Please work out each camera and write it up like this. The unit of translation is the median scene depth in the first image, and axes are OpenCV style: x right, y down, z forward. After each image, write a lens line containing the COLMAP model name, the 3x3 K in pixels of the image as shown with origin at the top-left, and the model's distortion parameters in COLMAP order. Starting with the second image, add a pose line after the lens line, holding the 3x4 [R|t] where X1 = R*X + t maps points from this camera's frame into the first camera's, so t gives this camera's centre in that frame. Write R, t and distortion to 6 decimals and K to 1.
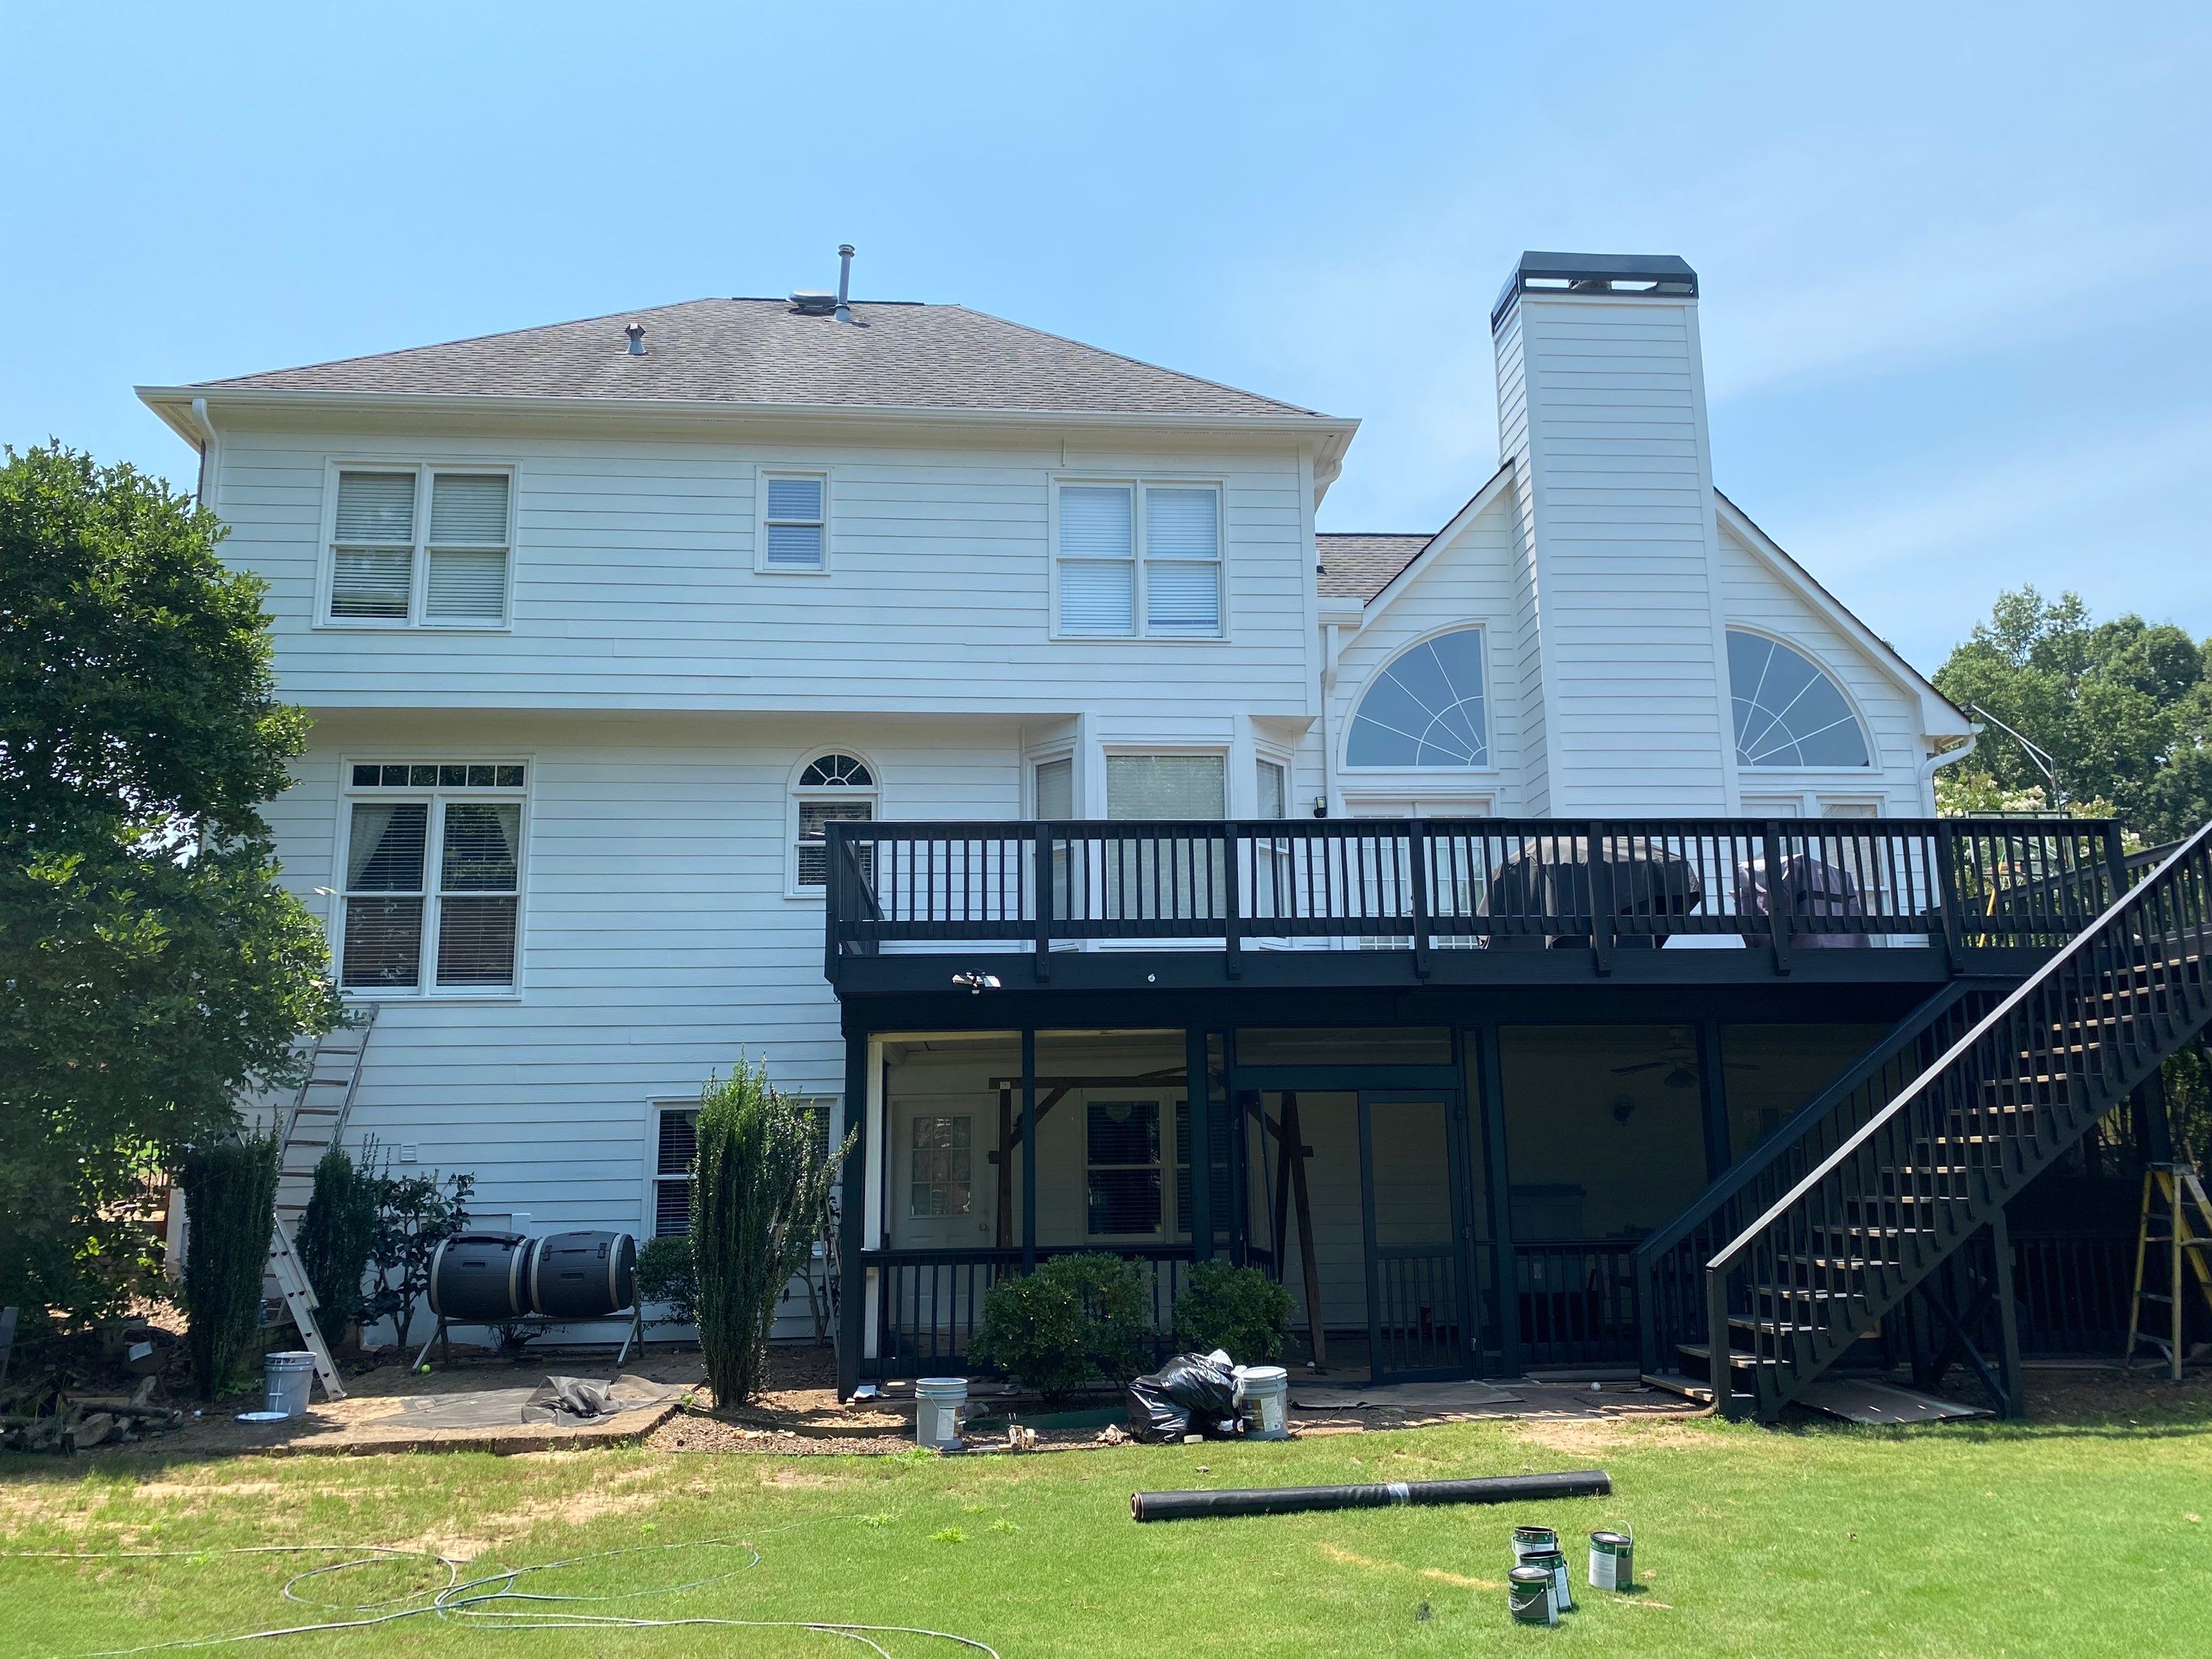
lens RADIAL K [[1774.4, 0, 1109.9], [0, 1774.4, 872.5], [0, 0, 1]] dist [-0.000596, 0.002842]
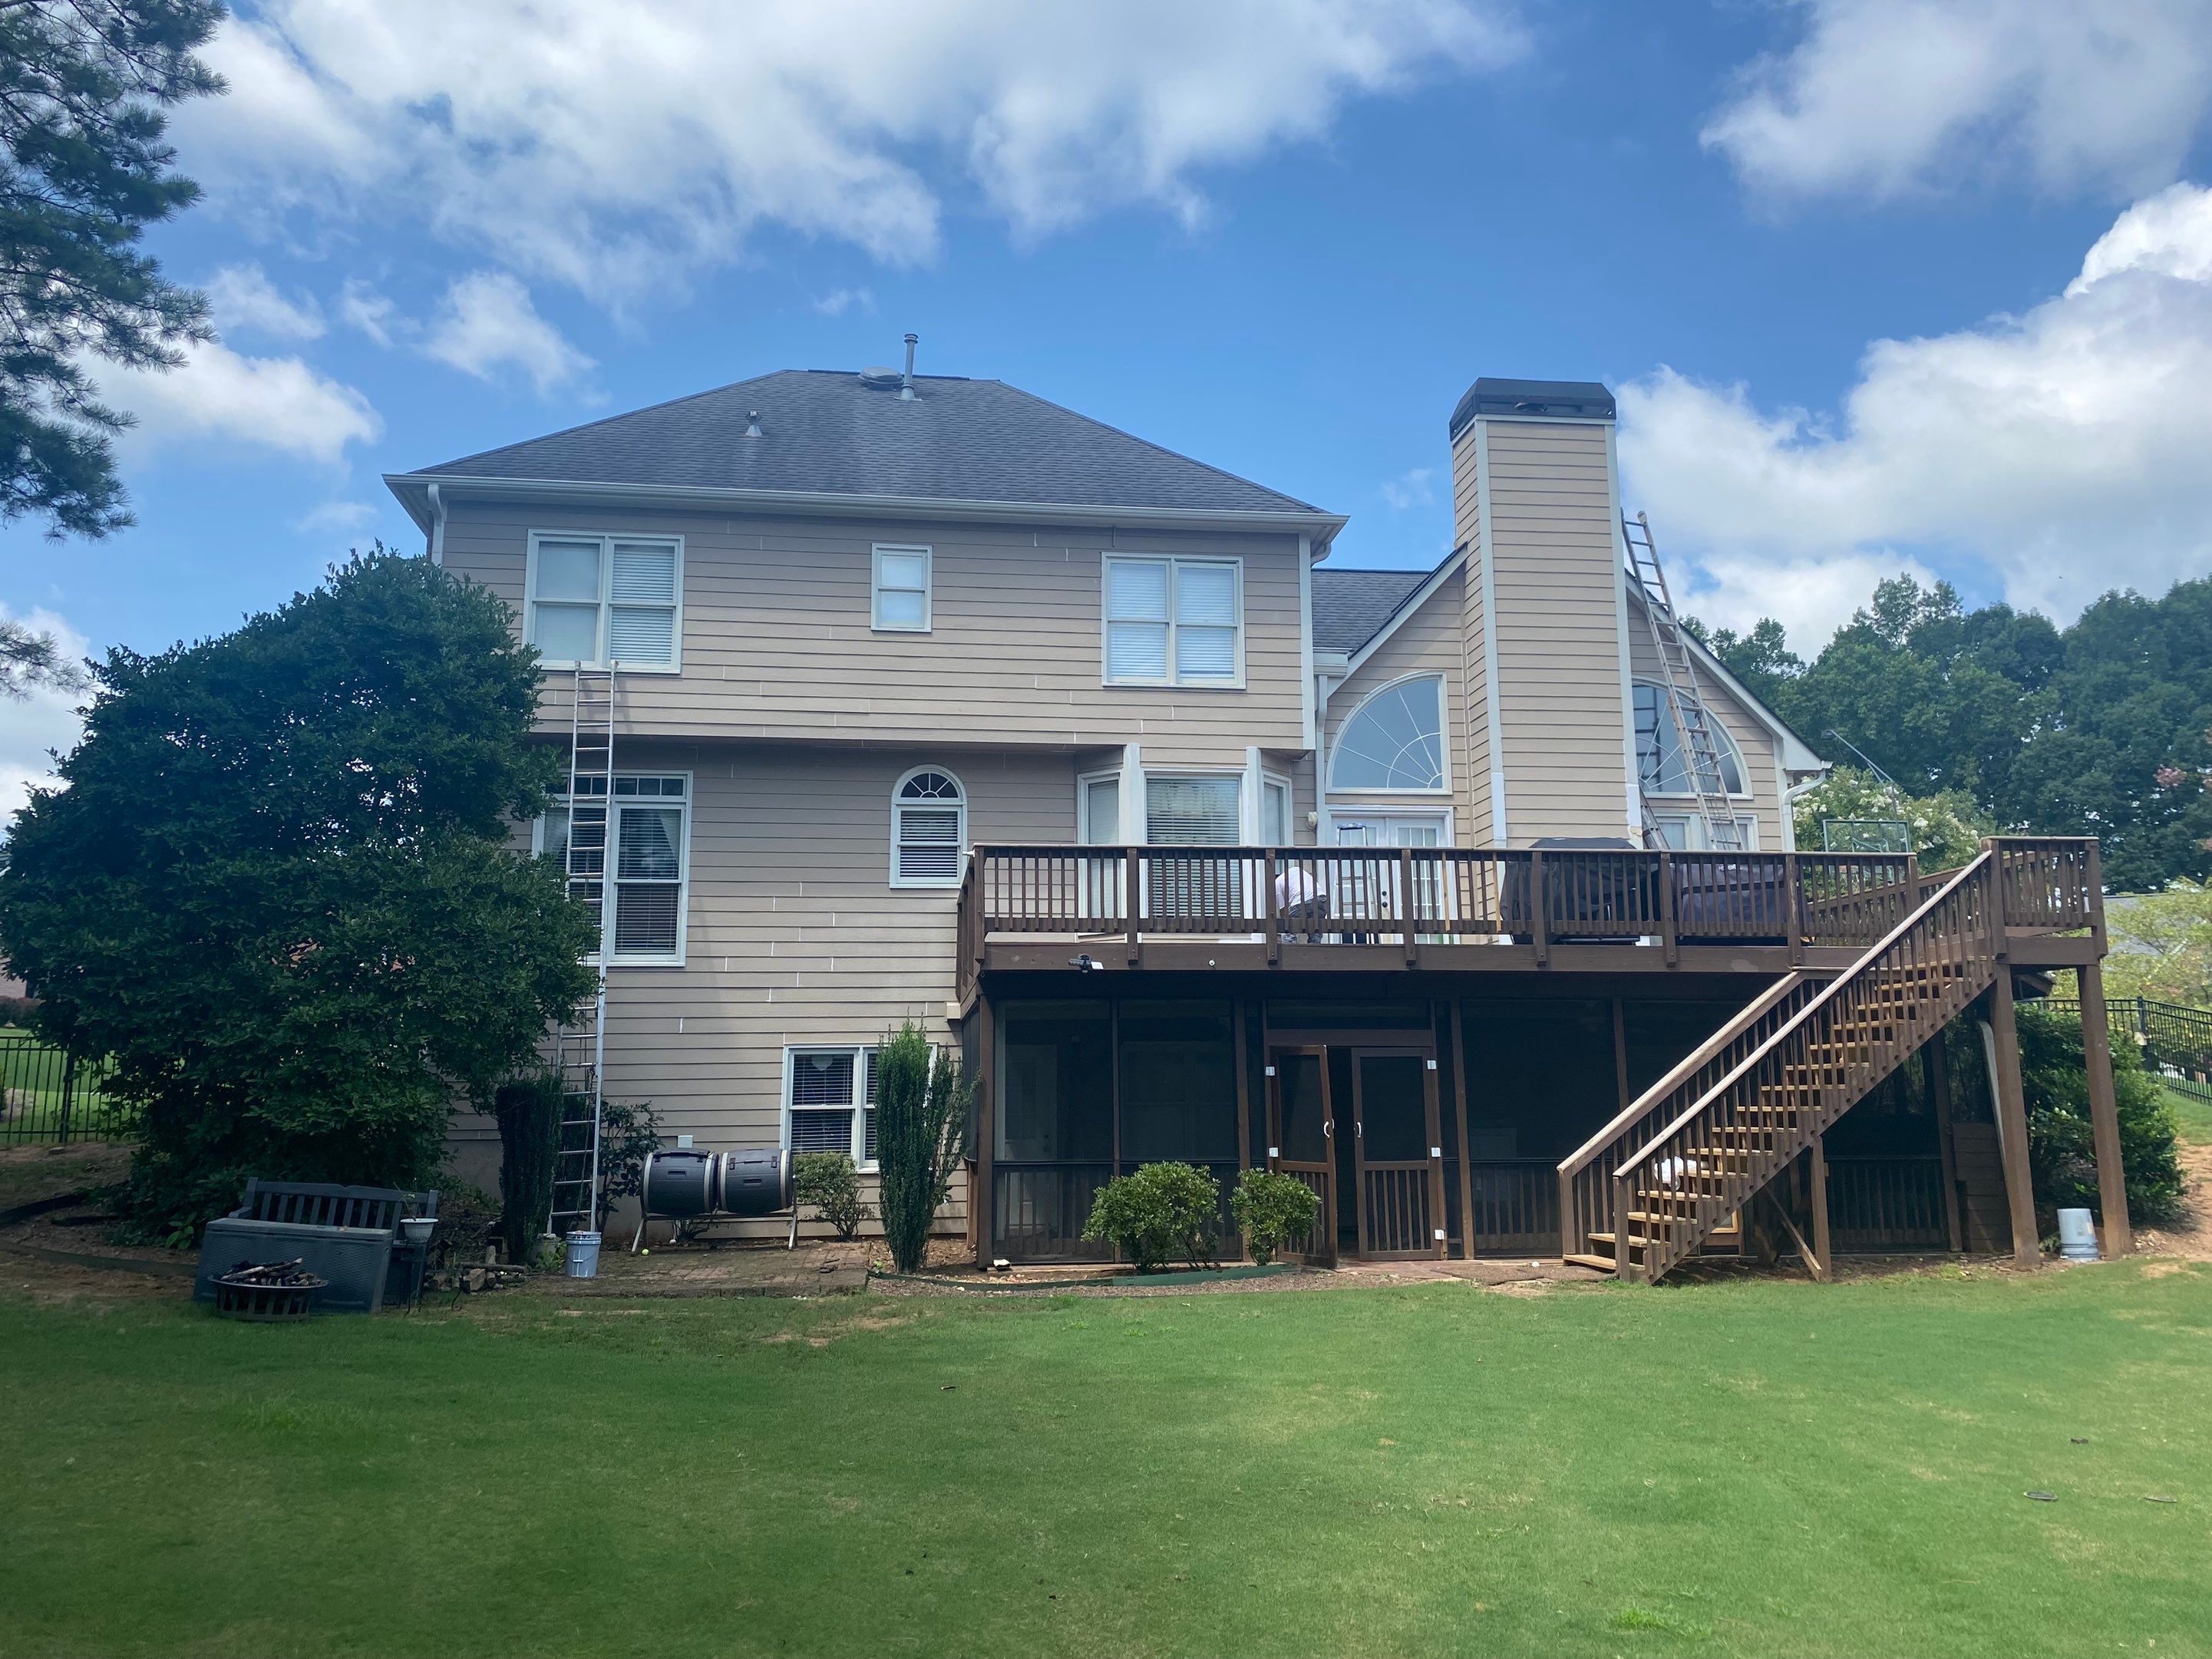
lens RADIAL K [[1709.4, 0, 1106.0], [0, 1709.4, 829.5], [0, 0, 1]] dist [0.002879, -0.049291]
pose [[0.999015, 0.016973, 0.041008, -0.080536], [-0.016973, 0.999856, -0.000358, -0.028969], [-0.041008, -0.000339, 0.999159, -0.215227]]
